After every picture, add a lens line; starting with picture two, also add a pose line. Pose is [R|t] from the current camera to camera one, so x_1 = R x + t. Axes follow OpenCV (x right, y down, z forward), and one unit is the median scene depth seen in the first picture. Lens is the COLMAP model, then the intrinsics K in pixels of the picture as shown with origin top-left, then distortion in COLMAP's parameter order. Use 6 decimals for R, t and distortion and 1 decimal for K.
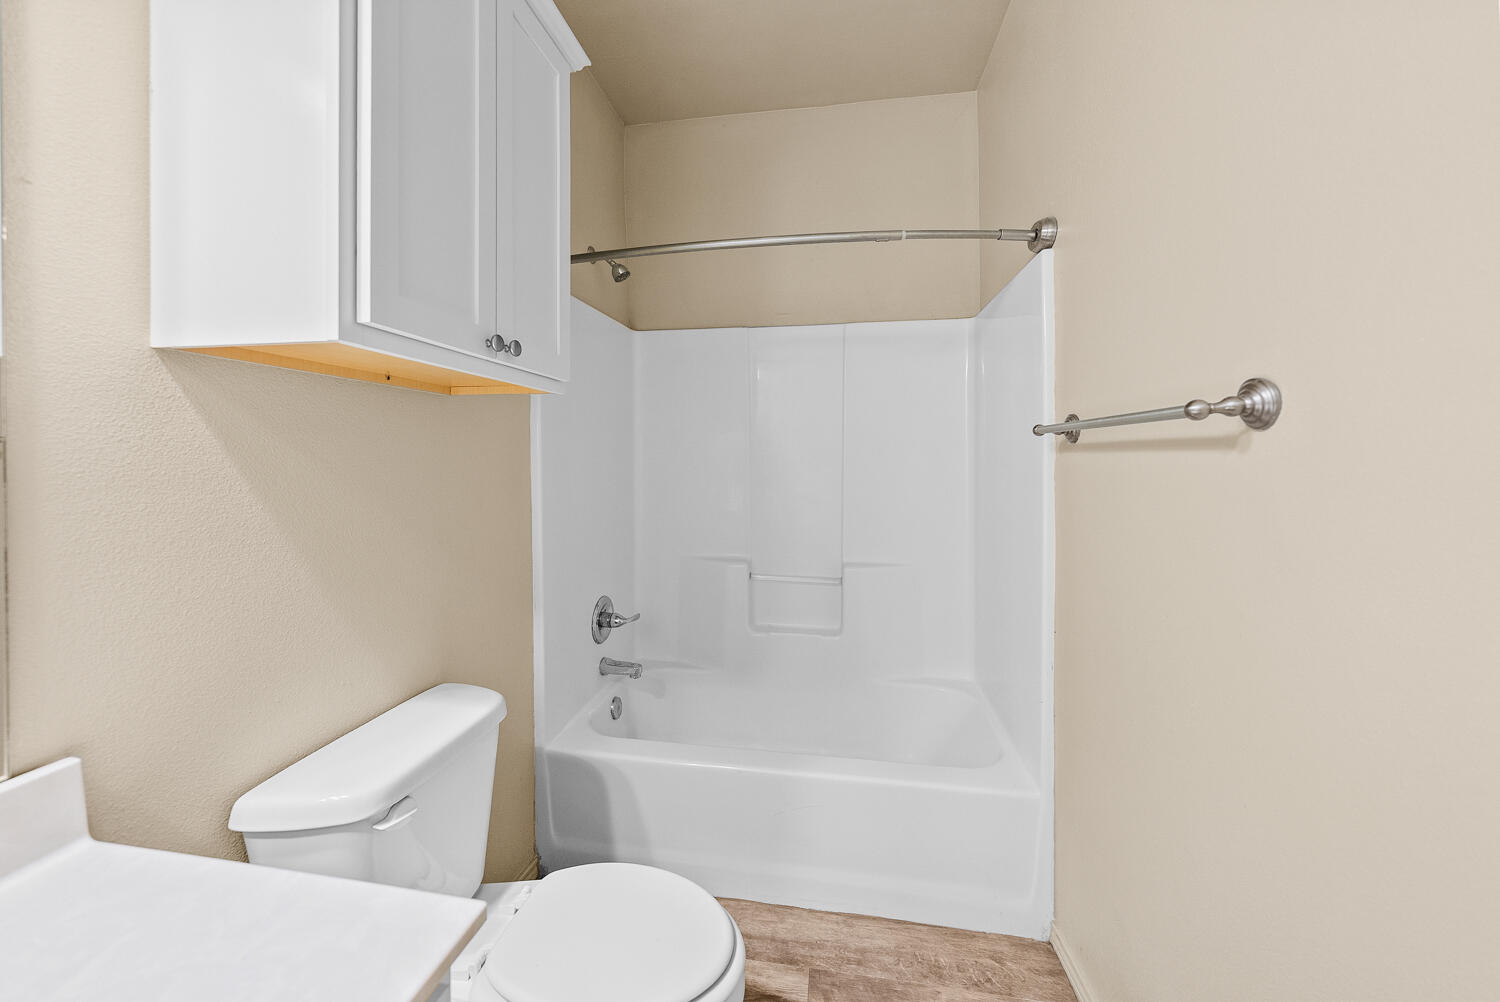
lens RADIAL K [[559.6, 0, 755.0], [0, 559.6, 461.5], [0, 0, 1]] dist [0.000613, -0.000034]
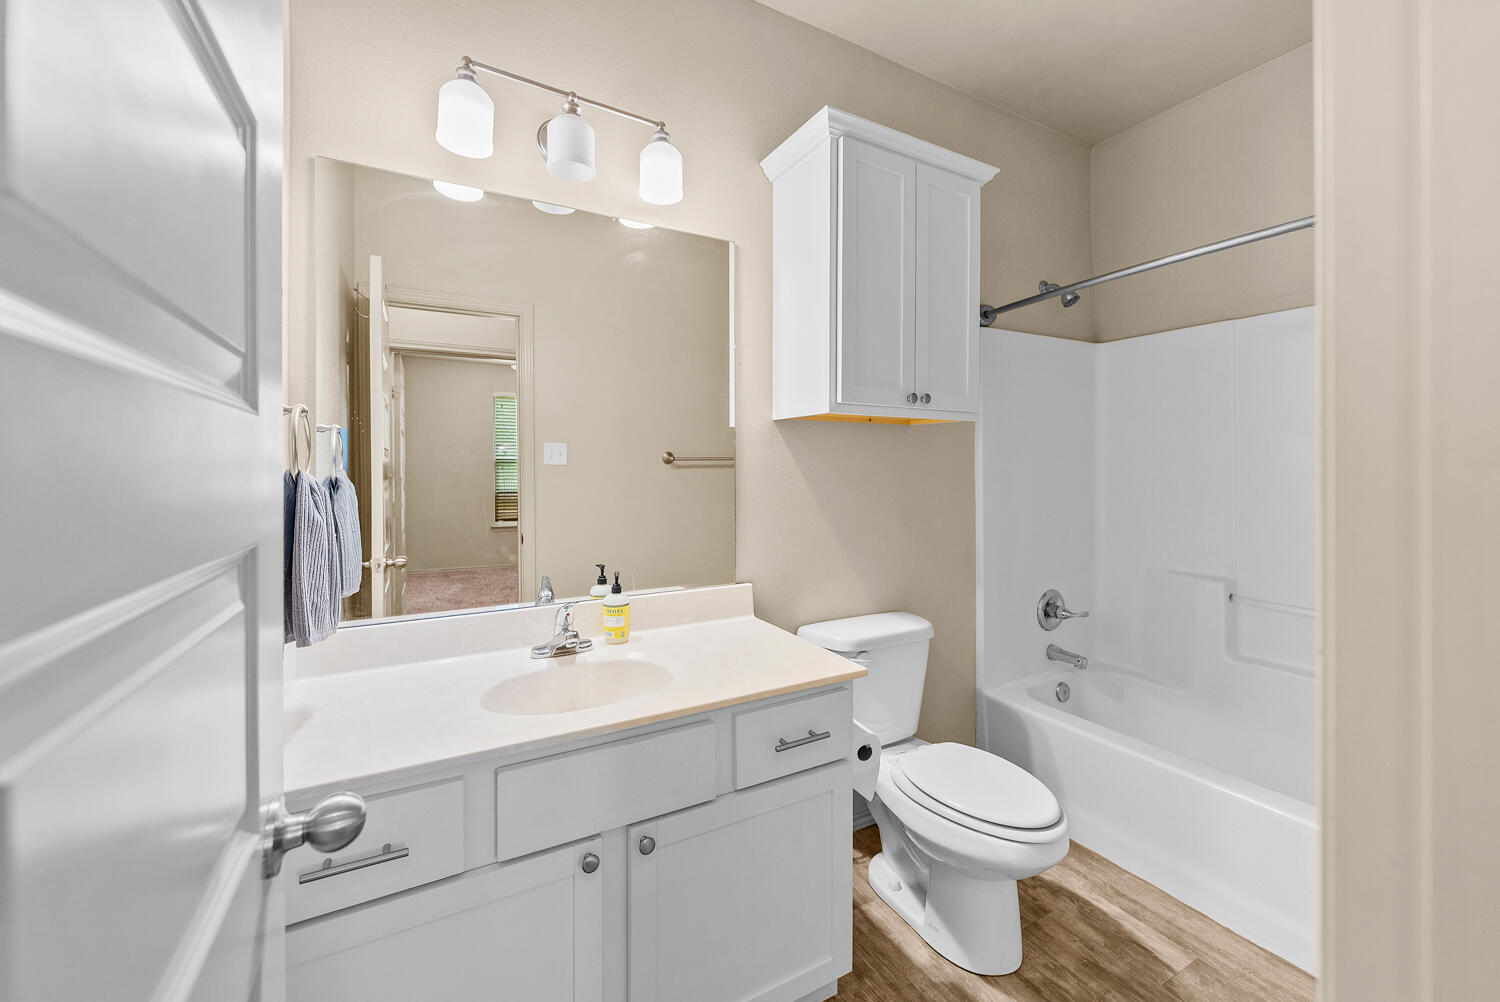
lens RADIAL K [[590.6, 0, 761.3], [0, 590.6, 468.9], [0, 0, 1]] dist [0.000967, -0.000461]
pose [[0.638694, 0.001385, -0.769459, 0.319229], [-0.002525, 0.999997, -0.000297, -0.000172], [0.769456, 0.002133, 0.638696, -0.246593]]
